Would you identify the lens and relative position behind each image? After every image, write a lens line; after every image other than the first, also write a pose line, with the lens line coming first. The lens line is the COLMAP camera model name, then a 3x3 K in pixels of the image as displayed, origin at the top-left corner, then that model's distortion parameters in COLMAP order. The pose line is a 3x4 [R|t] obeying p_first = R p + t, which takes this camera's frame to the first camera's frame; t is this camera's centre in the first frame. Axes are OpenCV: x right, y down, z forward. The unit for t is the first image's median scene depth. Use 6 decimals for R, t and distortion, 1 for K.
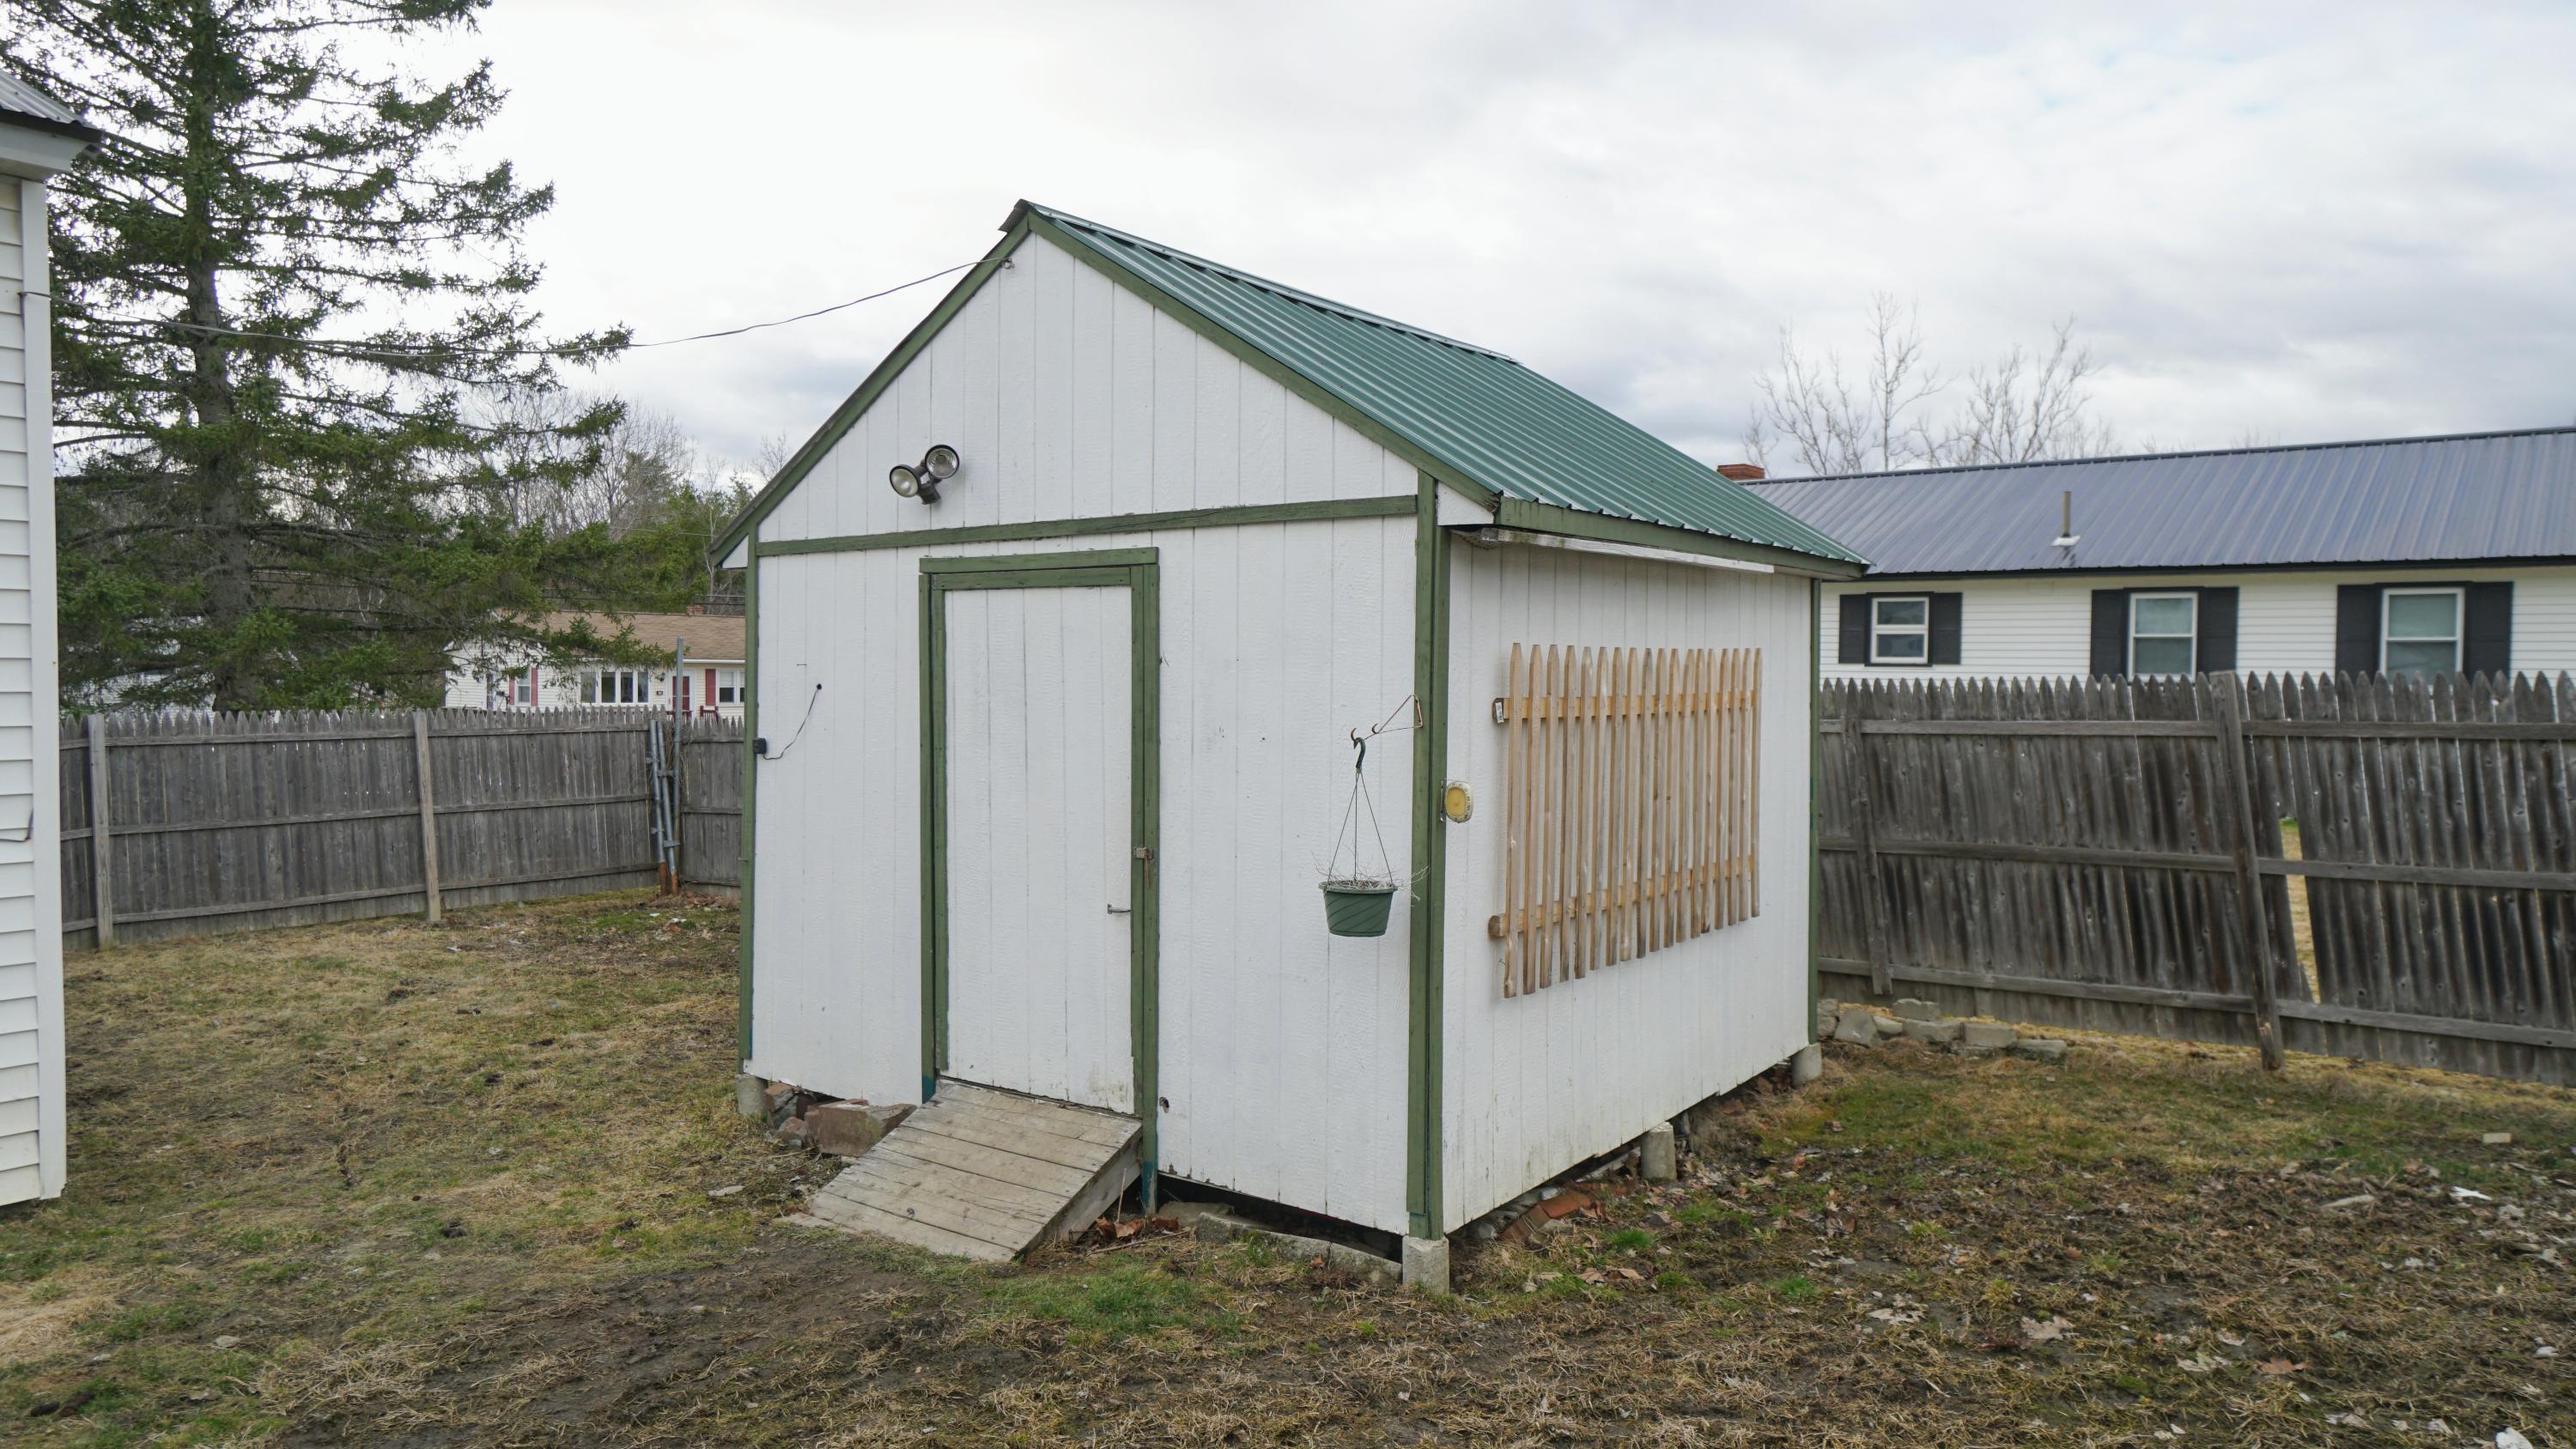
lens RADIAL K [[1677.4, 0, 1287.7], [0, 1677.4, 713.3], [0, 0, 1]] dist [0.011118, -0.001168]
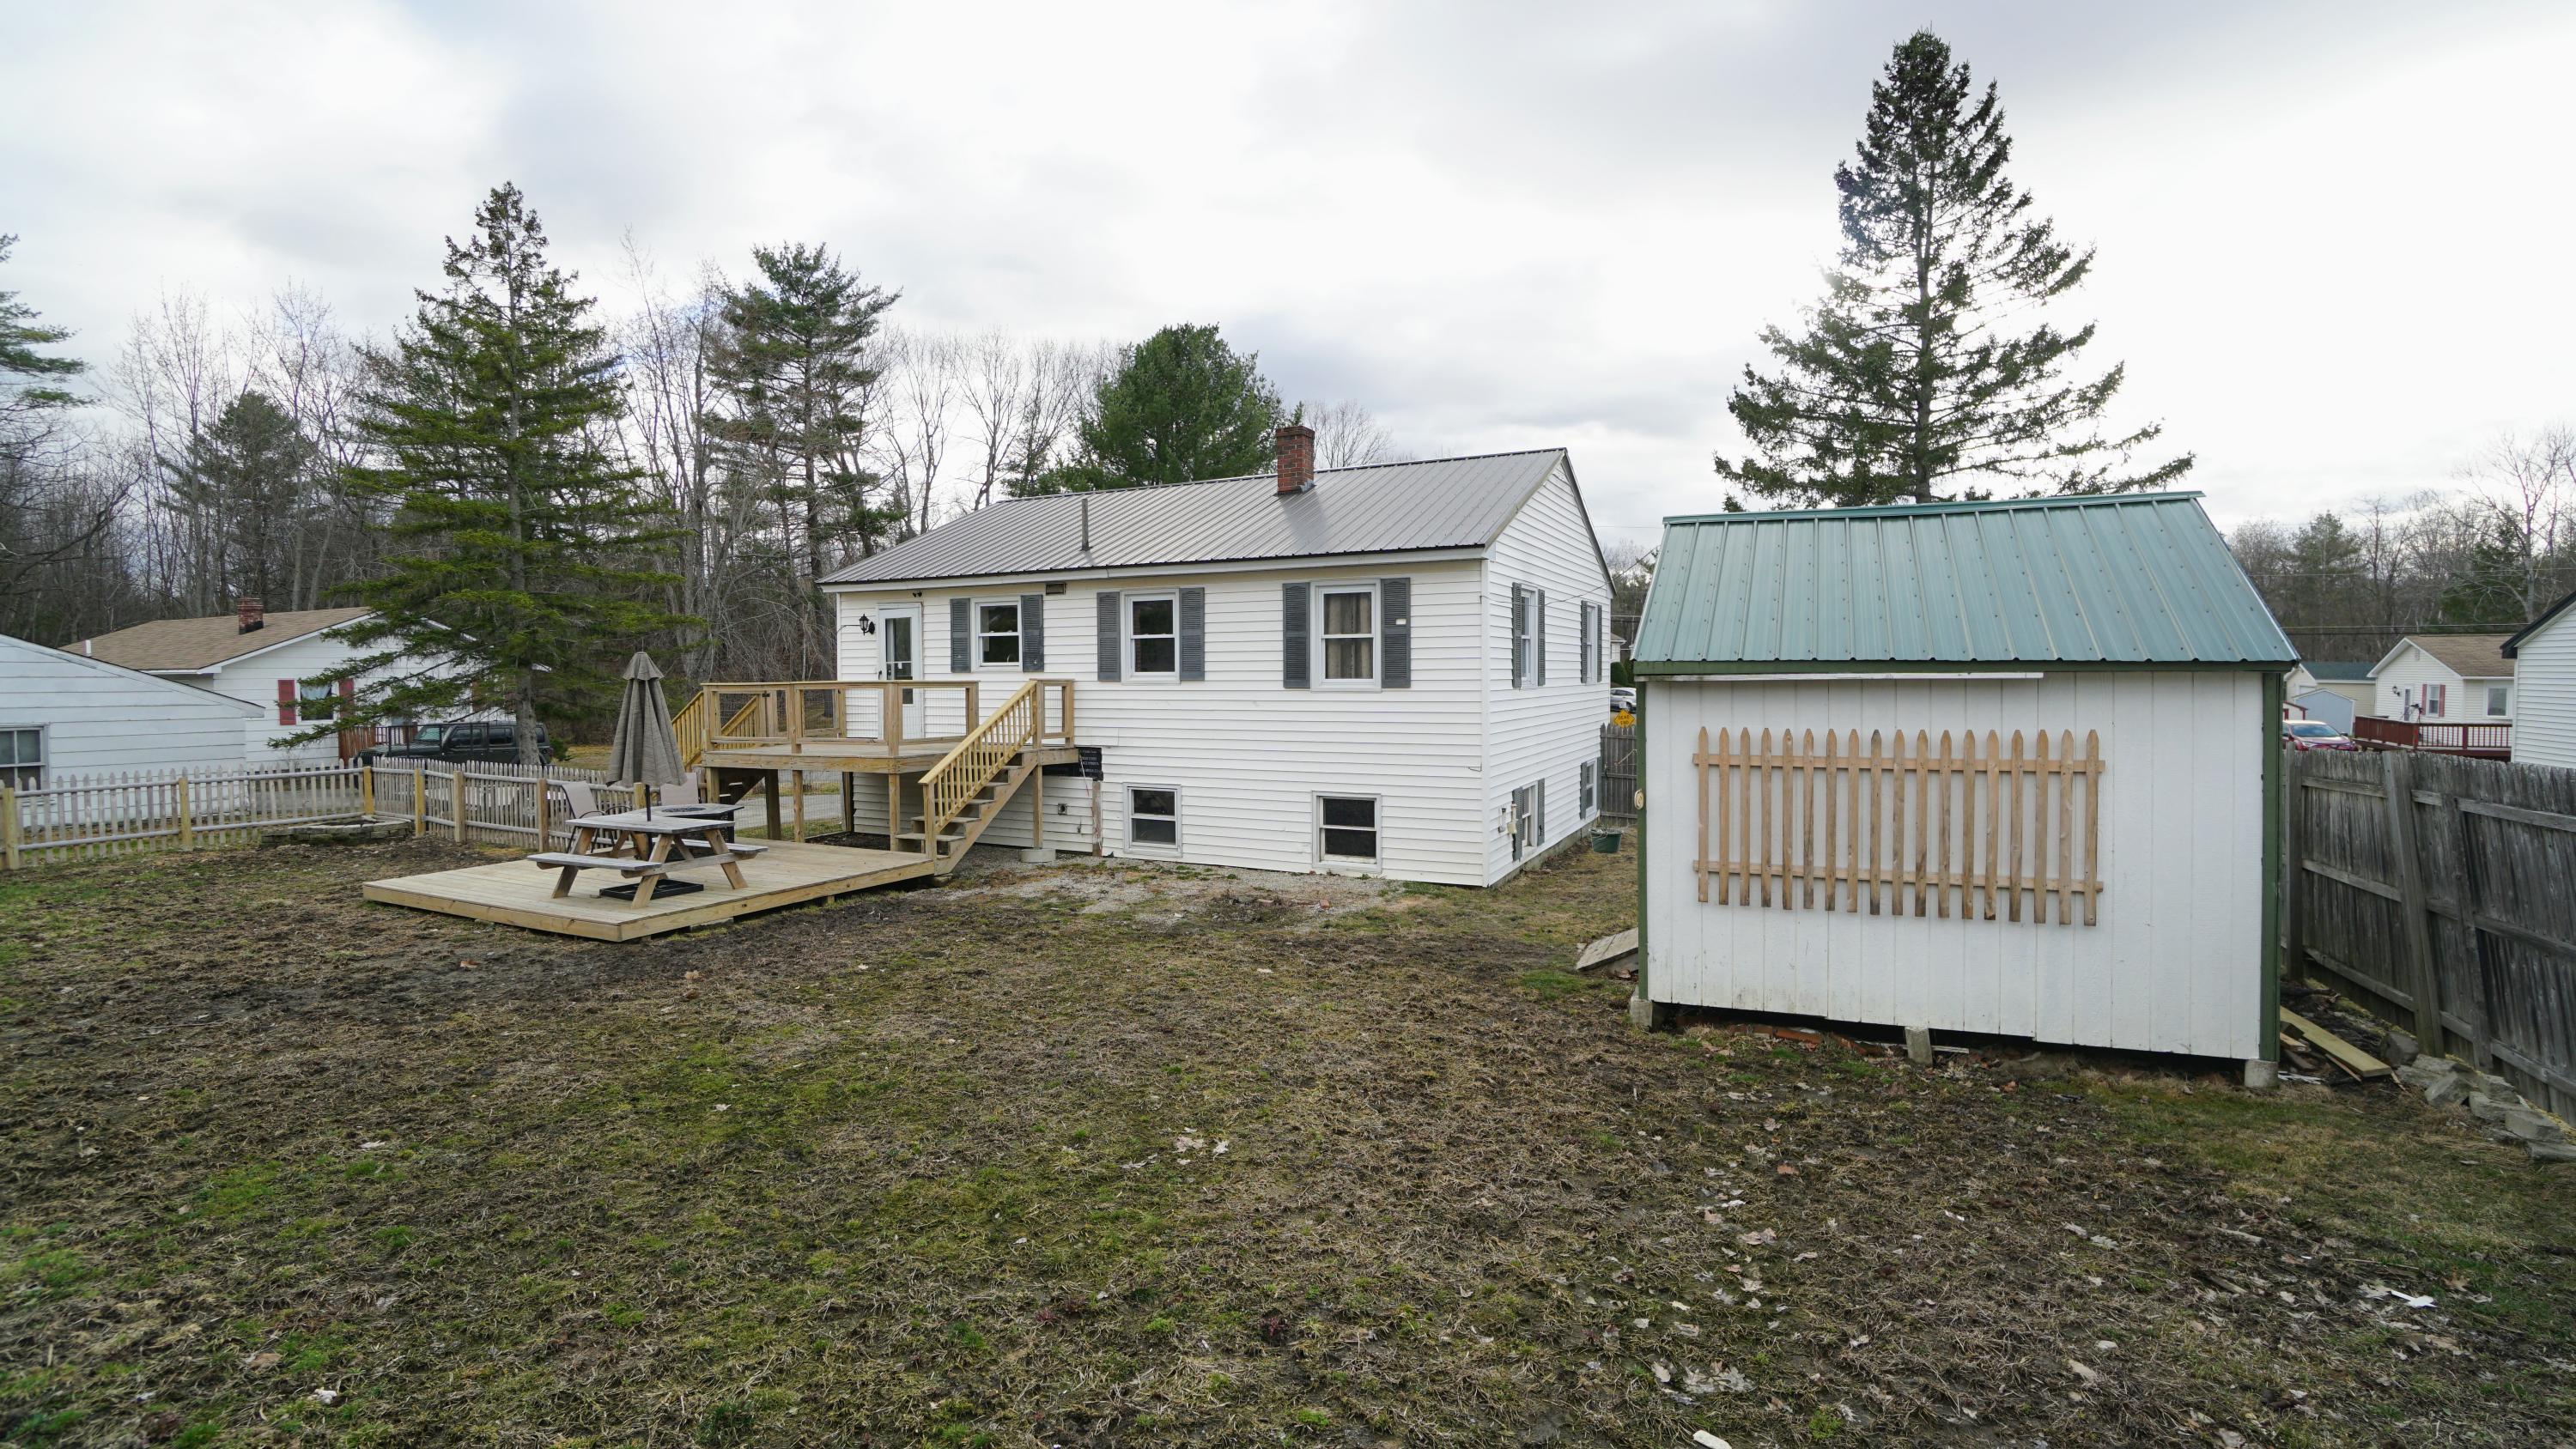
lens RADIAL K [[1131.6, 0, 1270.1], [0, 1131.6, 712.7], [0, 0, 1]] dist [-0.060251, 0.018563]
pose [[0.198942, 0.025531, -0.979679, 1.019522], [-0.019091, 0.999572, 0.022172, -0.058821], [0.979825, 0.014292, 0.199345, 0.166020]]
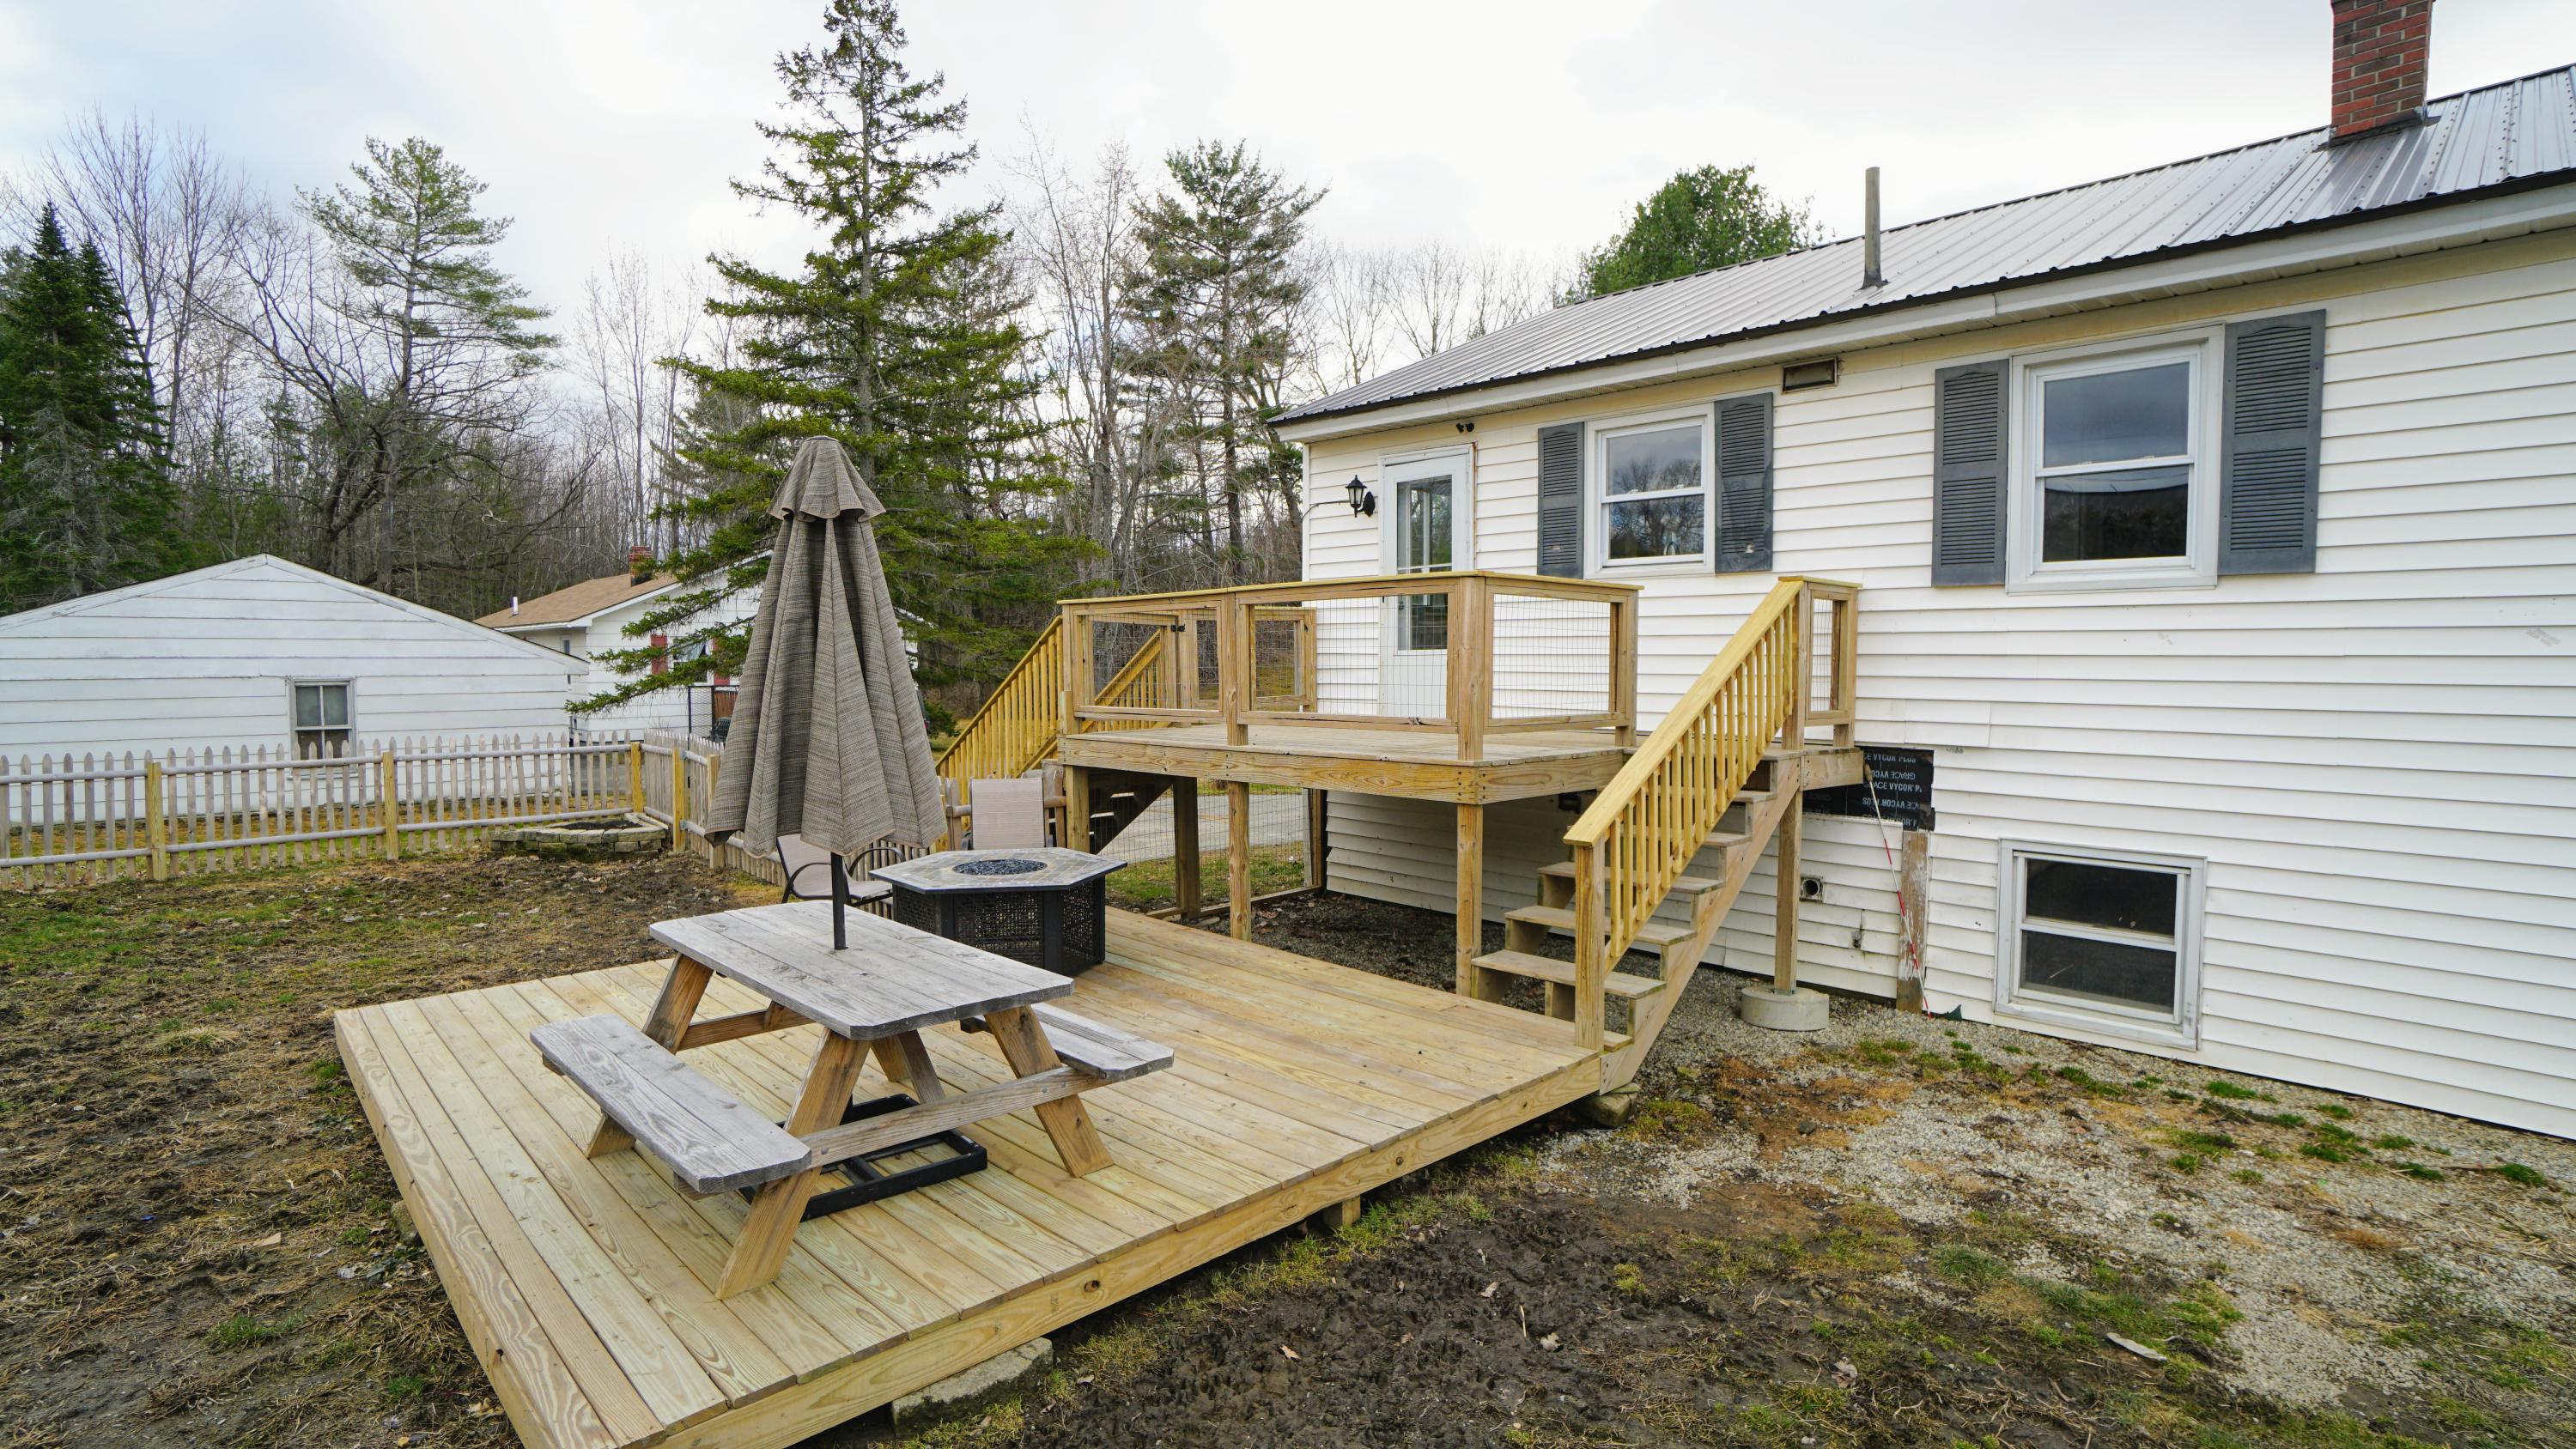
lens RADIAL K [[1205.9, 0, 1275.1], [0, 1205.9, 720.3], [0, 0, 1]] dist [-0.033735, 0.002590]
pose [[-0.141927, 0.046560, -0.988781, -0.106470], [-0.026462, 0.998358, 0.050809, 0.001766], [0.989523, 0.033376, -0.140462, -0.087822]]
